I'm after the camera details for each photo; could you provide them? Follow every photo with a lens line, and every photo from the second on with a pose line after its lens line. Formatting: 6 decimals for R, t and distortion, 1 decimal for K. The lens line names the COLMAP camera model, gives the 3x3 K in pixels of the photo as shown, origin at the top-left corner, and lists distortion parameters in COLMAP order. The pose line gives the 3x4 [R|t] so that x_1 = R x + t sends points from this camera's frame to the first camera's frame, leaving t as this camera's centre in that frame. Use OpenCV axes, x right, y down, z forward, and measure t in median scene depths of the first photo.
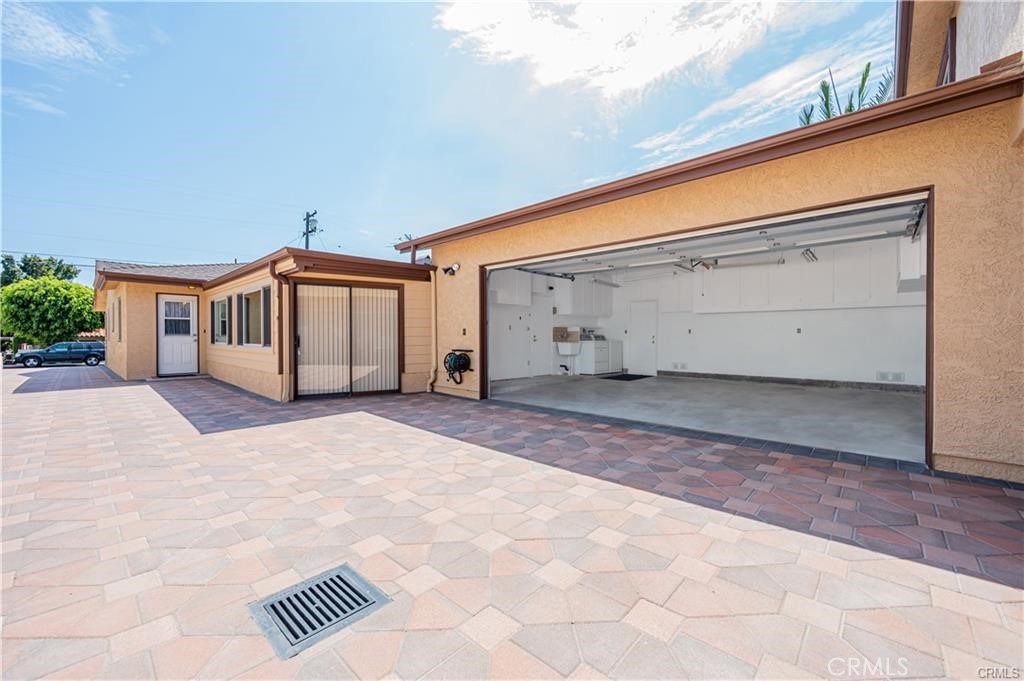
lens RADIAL K [[404.8, 0, 512.0], [0, 404.8, 338.9], [0, 0, 1]] dist [0.000250, -0.000099]
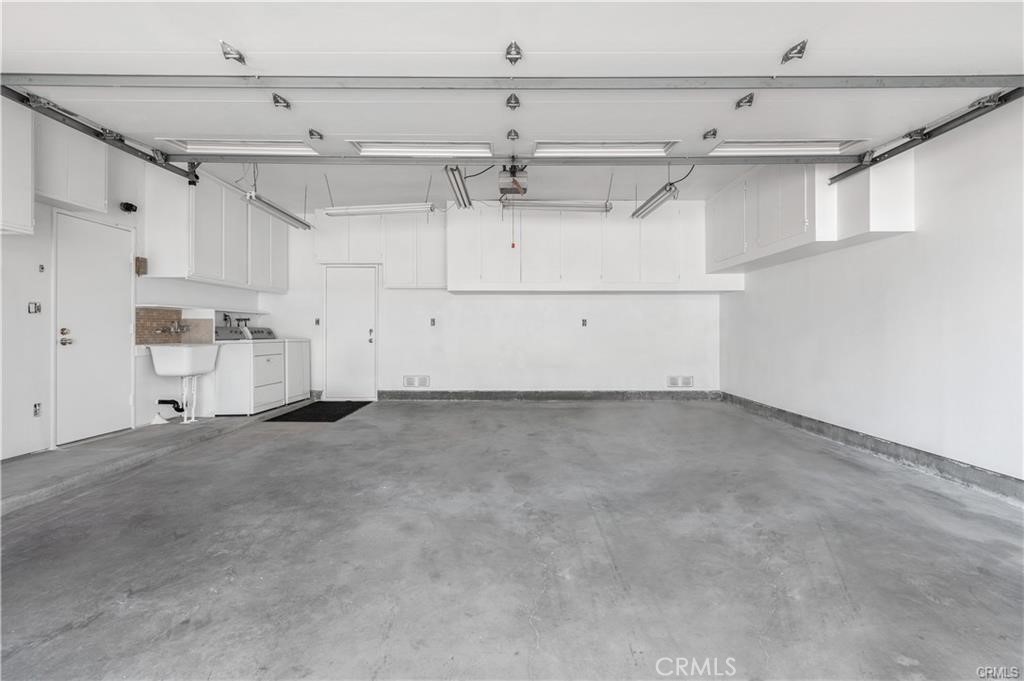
lens RADIAL K [[451.7, 0, 511.0], [0, 451.7, 332.5], [0, 0, 1]] dist [-0.000344, -0.000041]
pose [[0.735794, -0.002909, 0.677199, 0.072120], [0.004109, 0.999992, -0.000169, -0.002705], [-0.677193, 0.002907, 0.735800, 0.424635]]
